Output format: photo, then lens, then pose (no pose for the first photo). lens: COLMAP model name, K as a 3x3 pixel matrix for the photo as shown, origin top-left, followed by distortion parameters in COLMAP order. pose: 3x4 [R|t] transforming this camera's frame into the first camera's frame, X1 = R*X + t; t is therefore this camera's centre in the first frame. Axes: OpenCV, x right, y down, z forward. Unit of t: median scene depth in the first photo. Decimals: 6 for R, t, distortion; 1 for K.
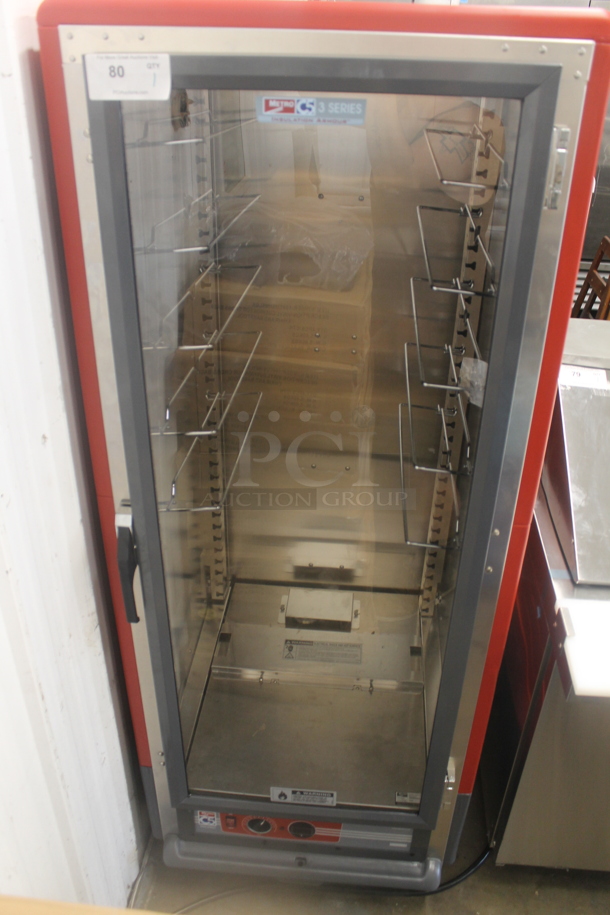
lens RADIAL K [[731.7, 0, 305.0], [0, 731.7, 457.5], [0, 0, 1]] dist [-0.107183, -0.000172]
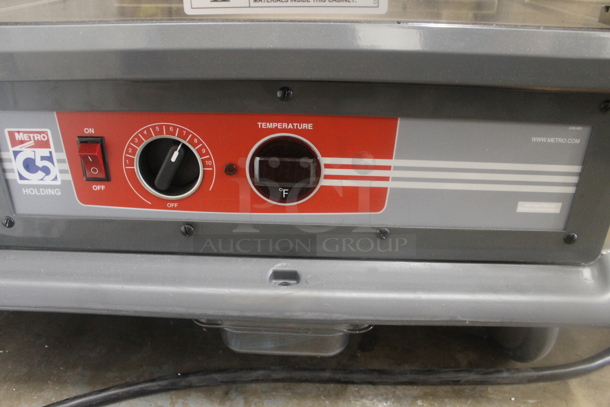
lens RADIAL K [[487.8, 0, 305.0], [0, 487.8, 203.5], [0, 0, 1]] dist [-0.107183, -0.000172]
pose [[0.998188, -0.033970, 0.049665, -0.011410], [0.035927, 0.998591, -0.039061, 0.943023], [-0.048268, 0.040774, 0.998002, 1.281309]]
